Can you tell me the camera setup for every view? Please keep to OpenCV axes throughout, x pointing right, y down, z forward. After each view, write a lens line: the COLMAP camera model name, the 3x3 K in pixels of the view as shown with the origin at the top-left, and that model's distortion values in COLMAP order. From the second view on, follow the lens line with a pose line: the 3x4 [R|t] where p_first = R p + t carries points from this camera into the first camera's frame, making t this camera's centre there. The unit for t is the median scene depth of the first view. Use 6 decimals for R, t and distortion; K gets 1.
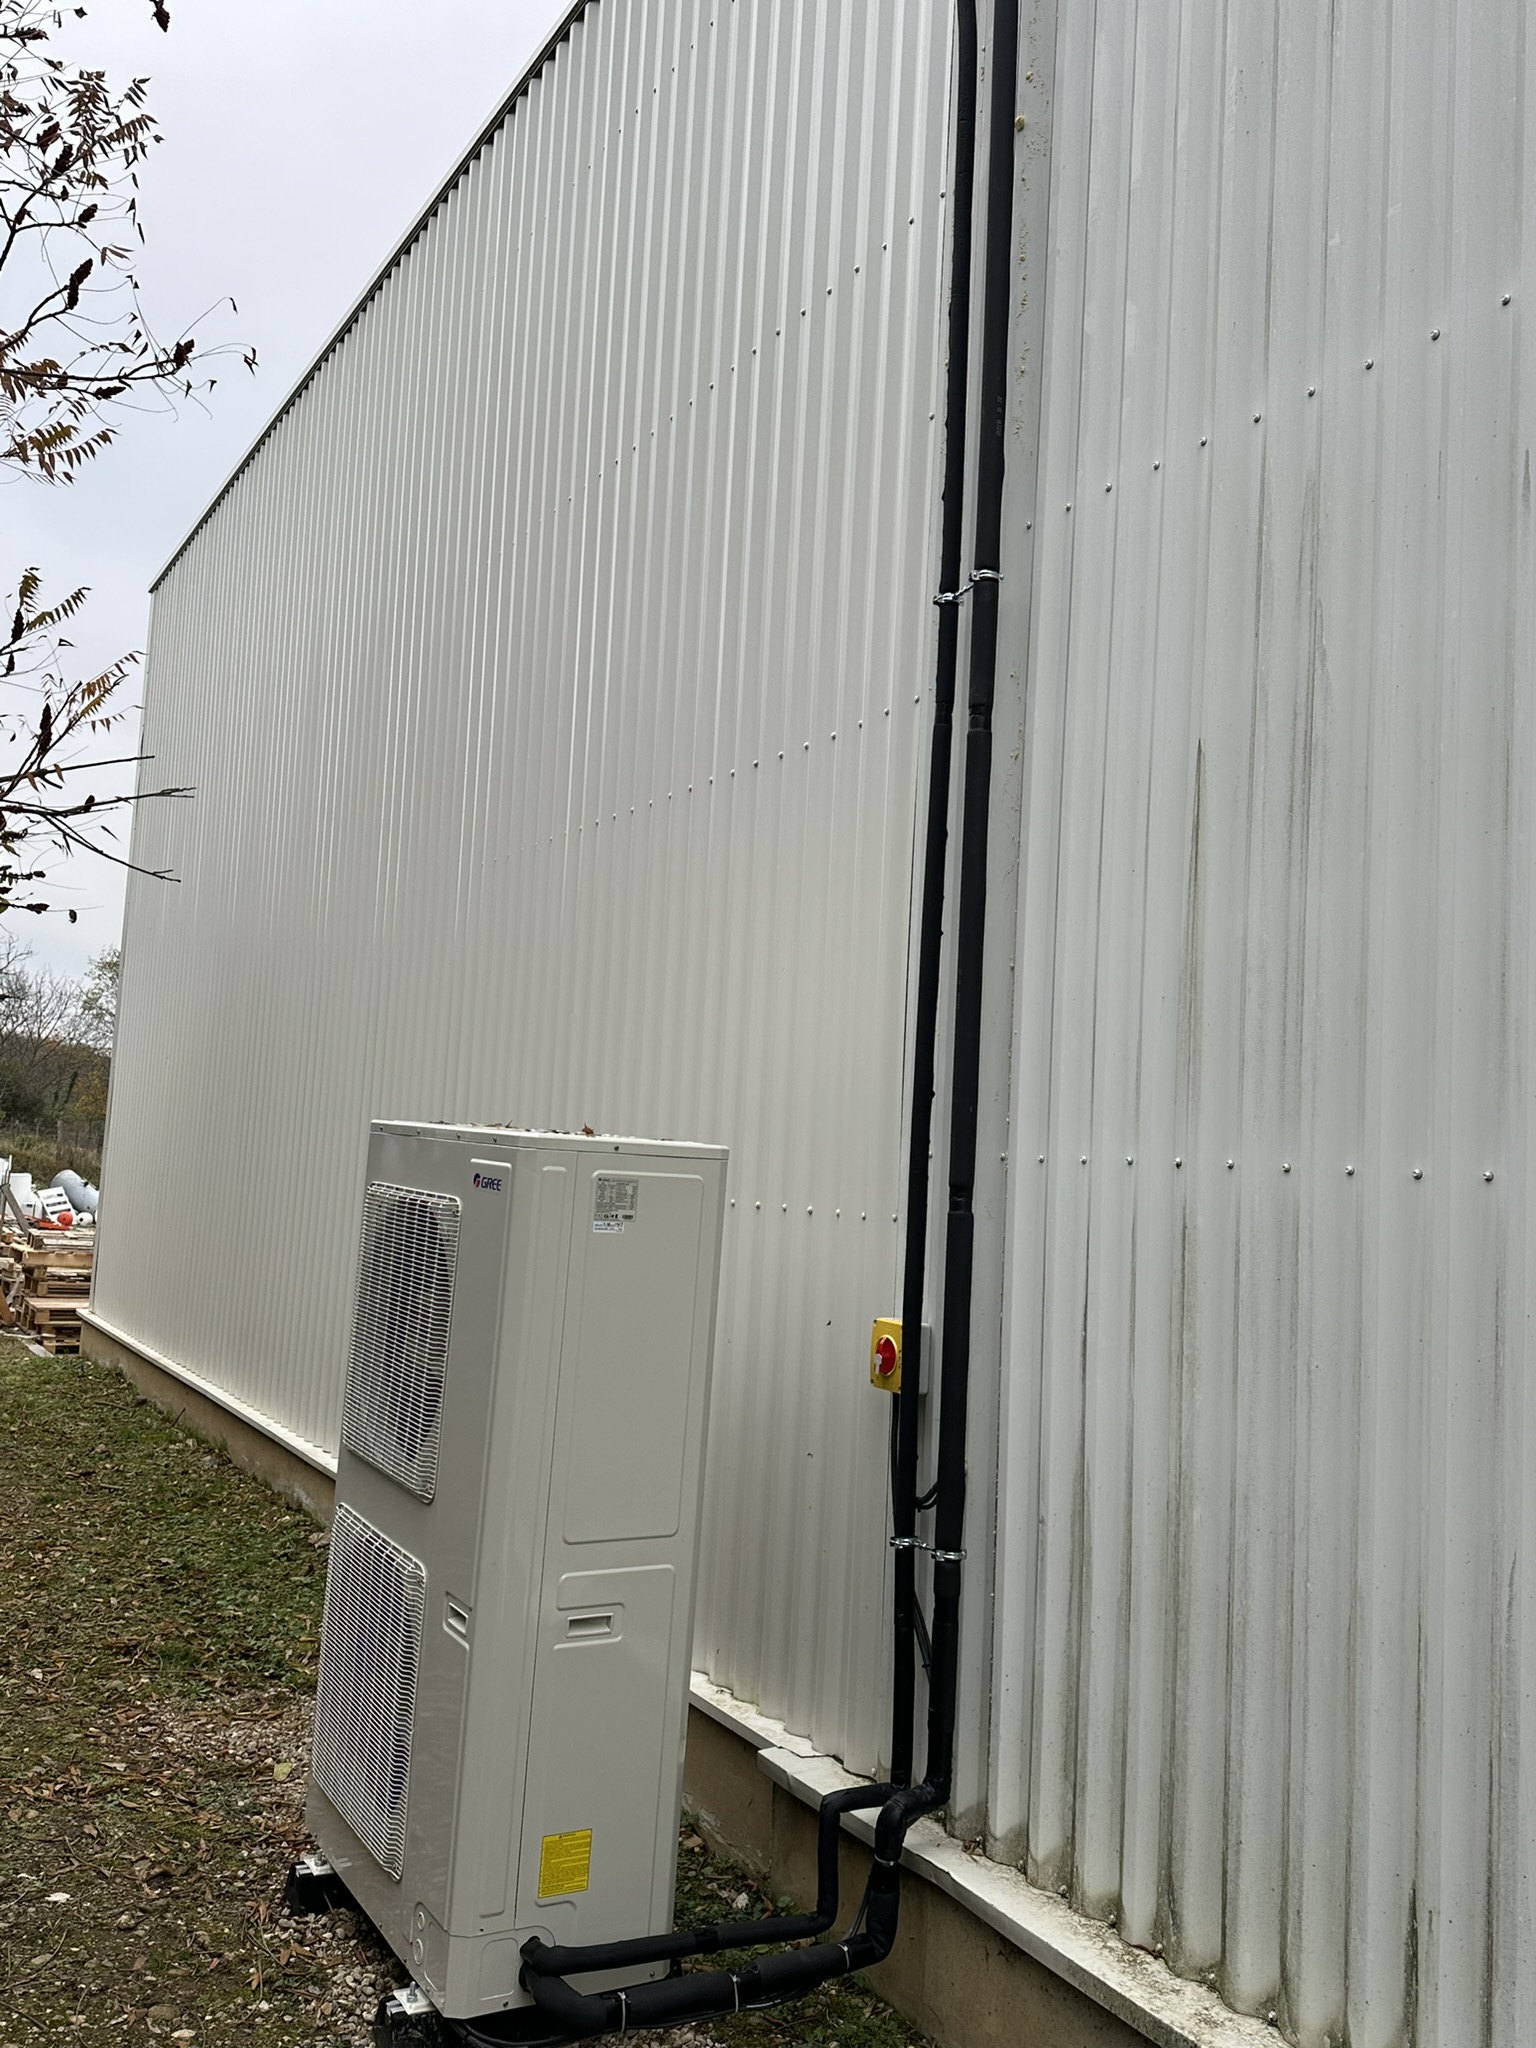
lens RADIAL K [[1659.8, 0, 768.0], [0, 1659.8, 1024.0], [0, 0, 1]] dist [0.012850, -0.002412]
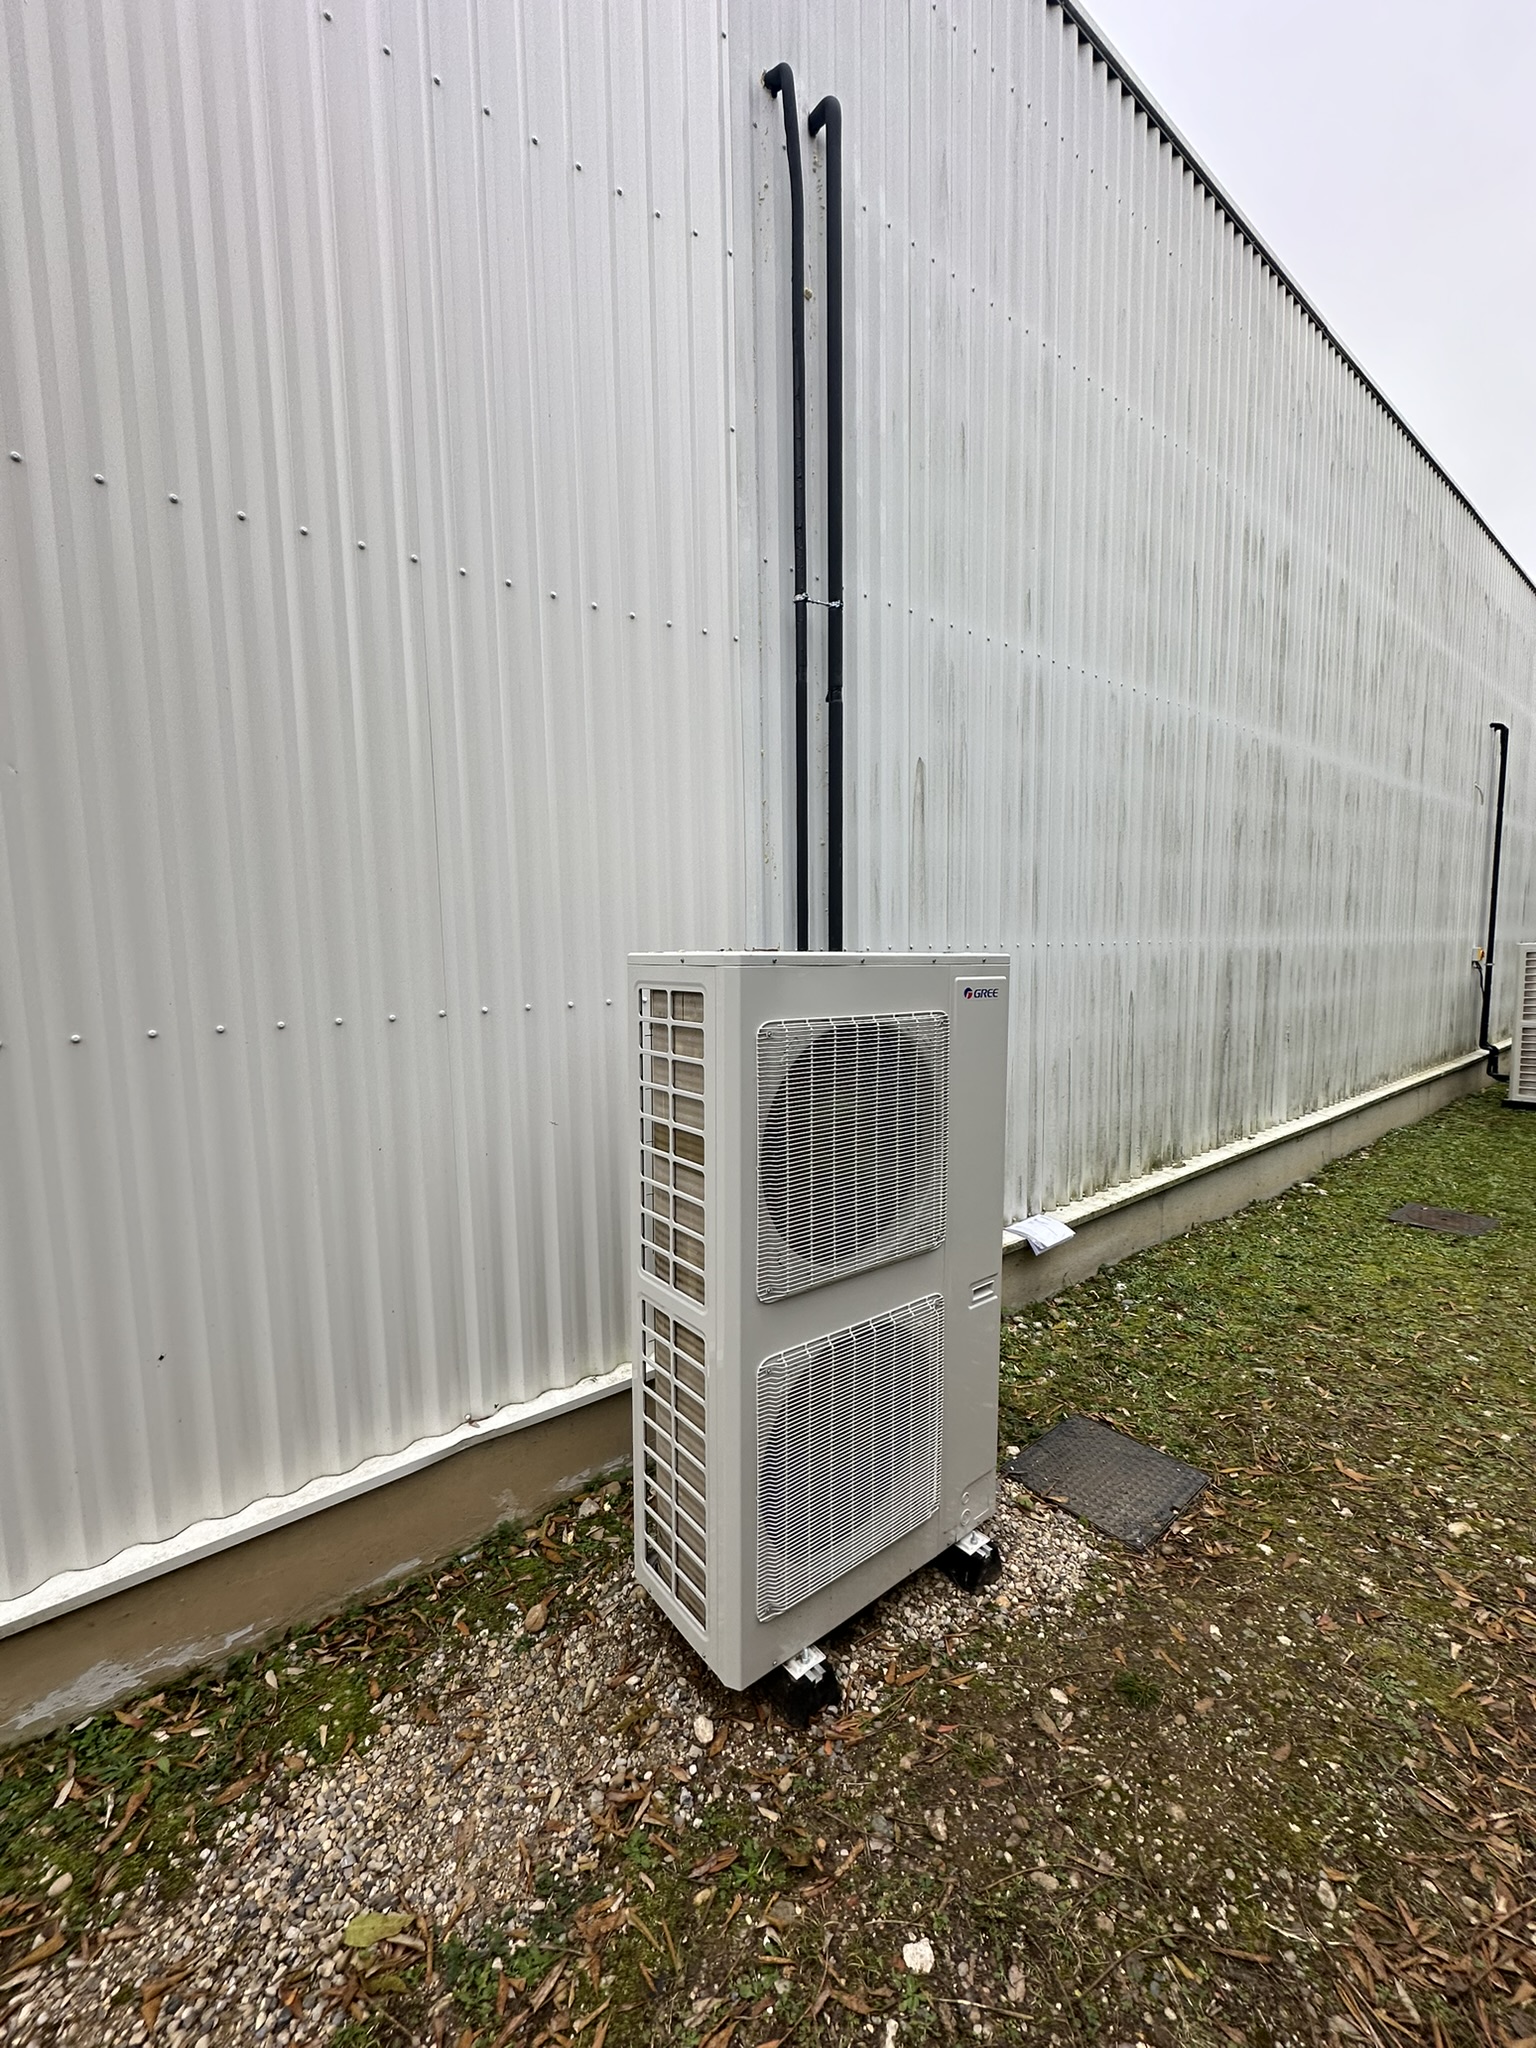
lens RADIAL K [[812.3, 0, 768.0], [0, 812.3, 1024.0], [0, 0, 1]] dist [0.011411, -0.000060]
pose [[-0.128957, -0.161405, 0.978426, -0.815529], [-0.064964, 0.985920, 0.154079, 0.029868], [-0.989520, -0.043693, -0.137627, 1.283861]]
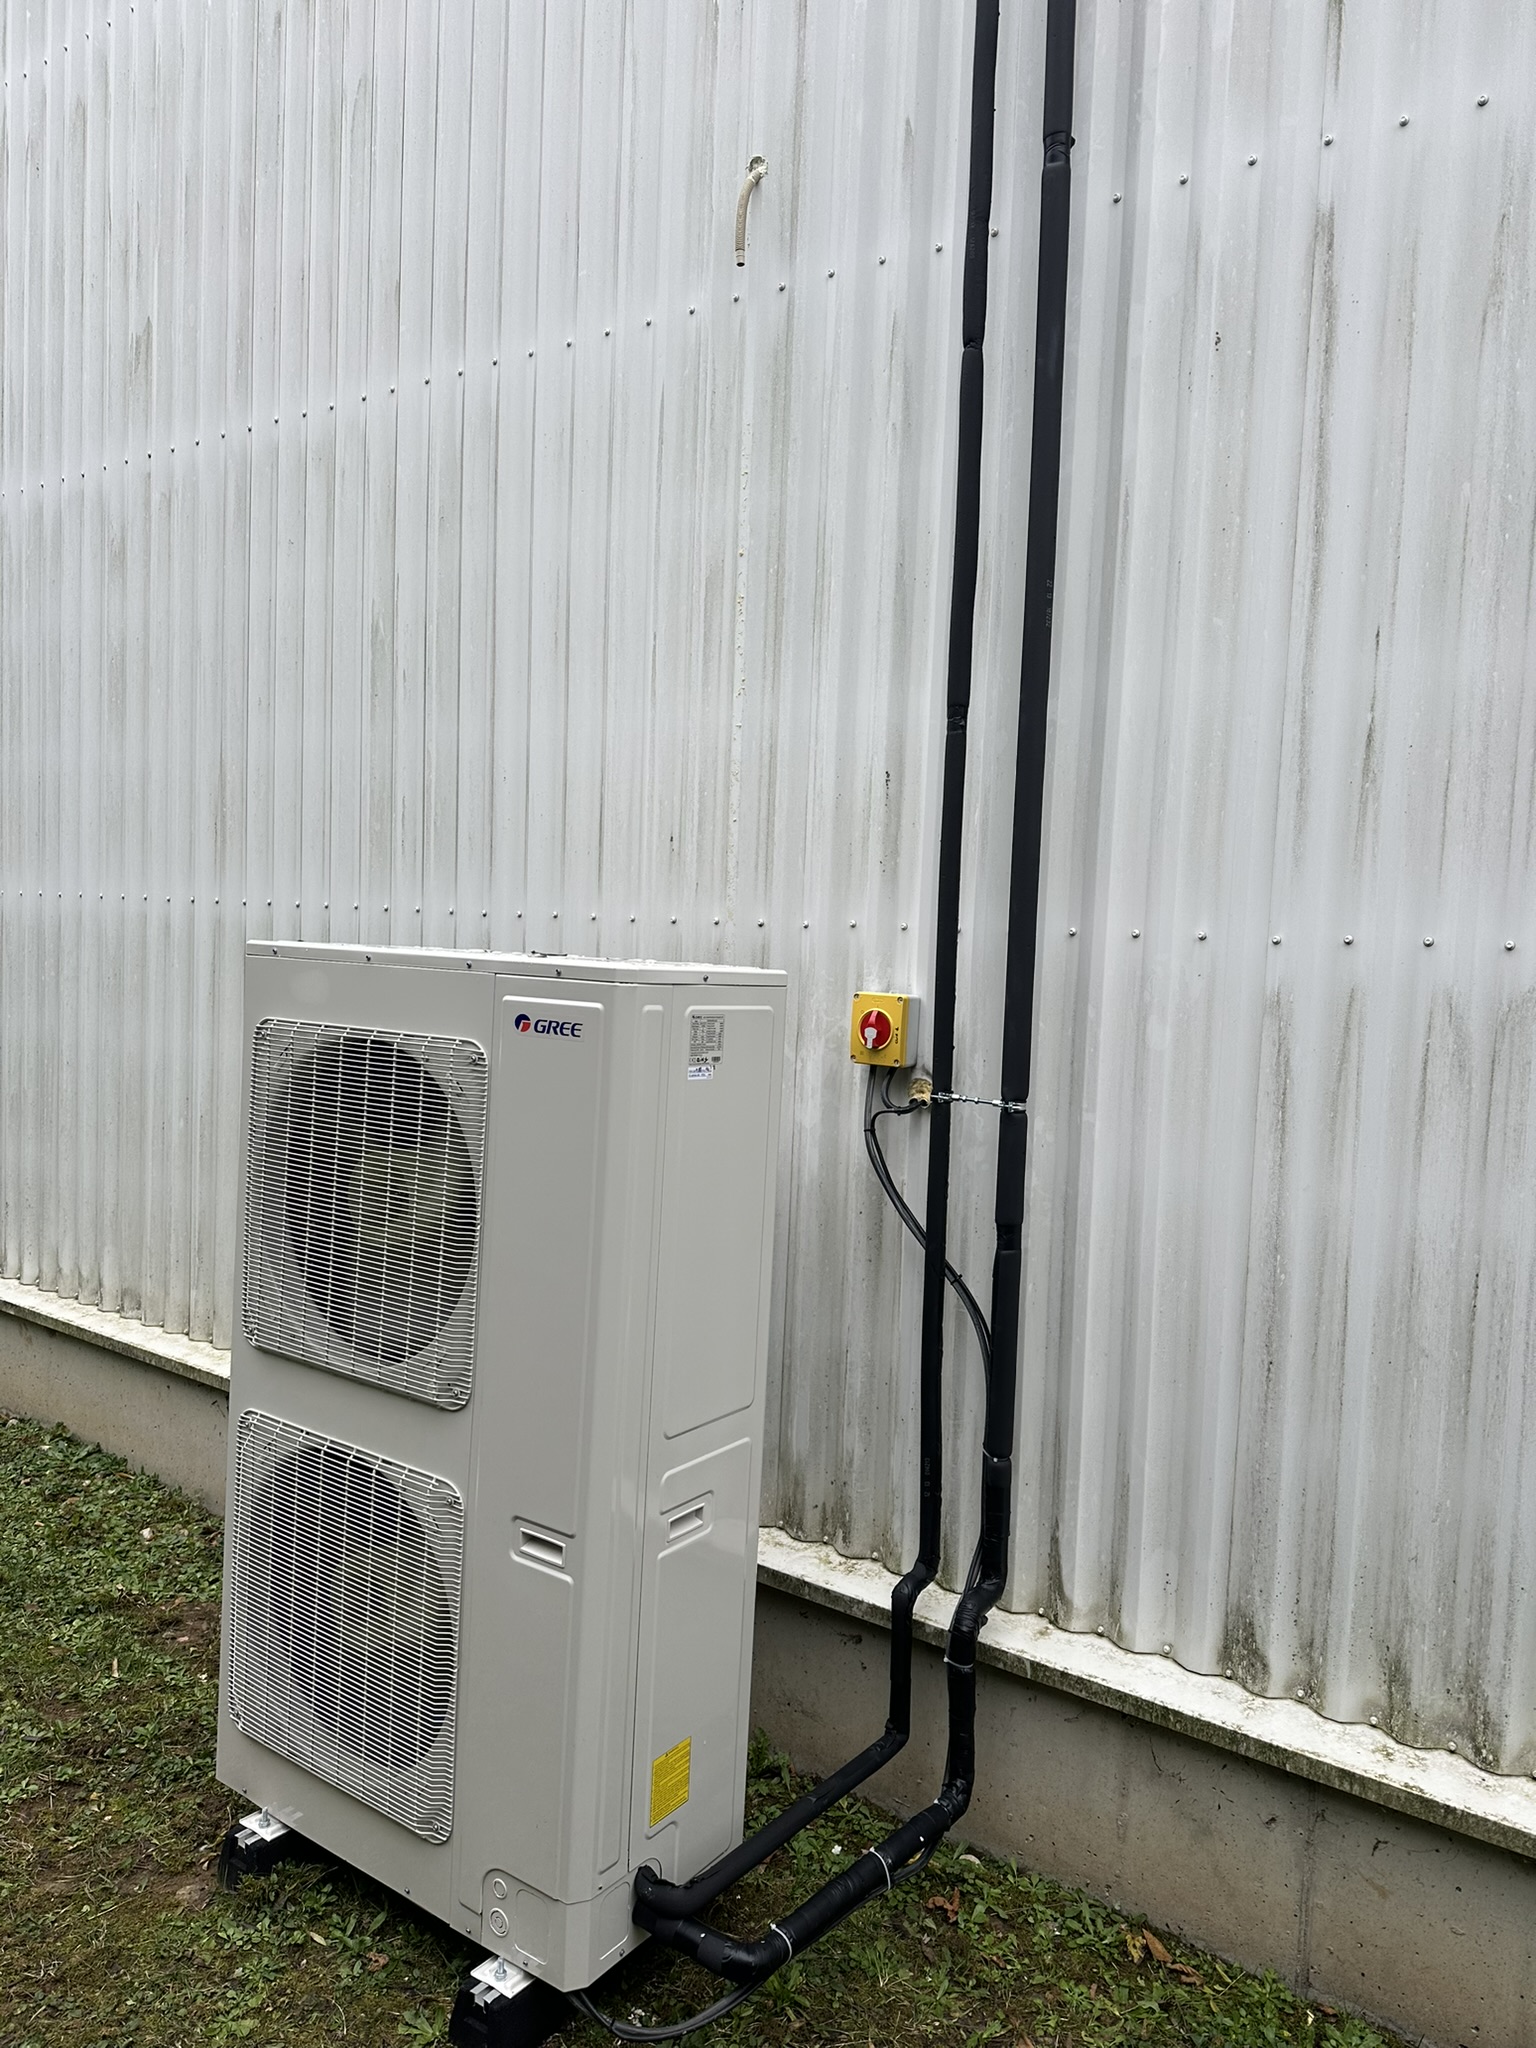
lens RADIAL K [[1393.5, 0, 768.0], [0, 1393.5, 1024.0], [0, 0, 1]] dist [0.017103, 0.003555]
pose [[0.915727, -0.046721, 0.399075, -0.347200], [-0.009270, 0.990496, 0.137231, 0.000244], [-0.401694, -0.129365, 0.906591, 0.346779]]
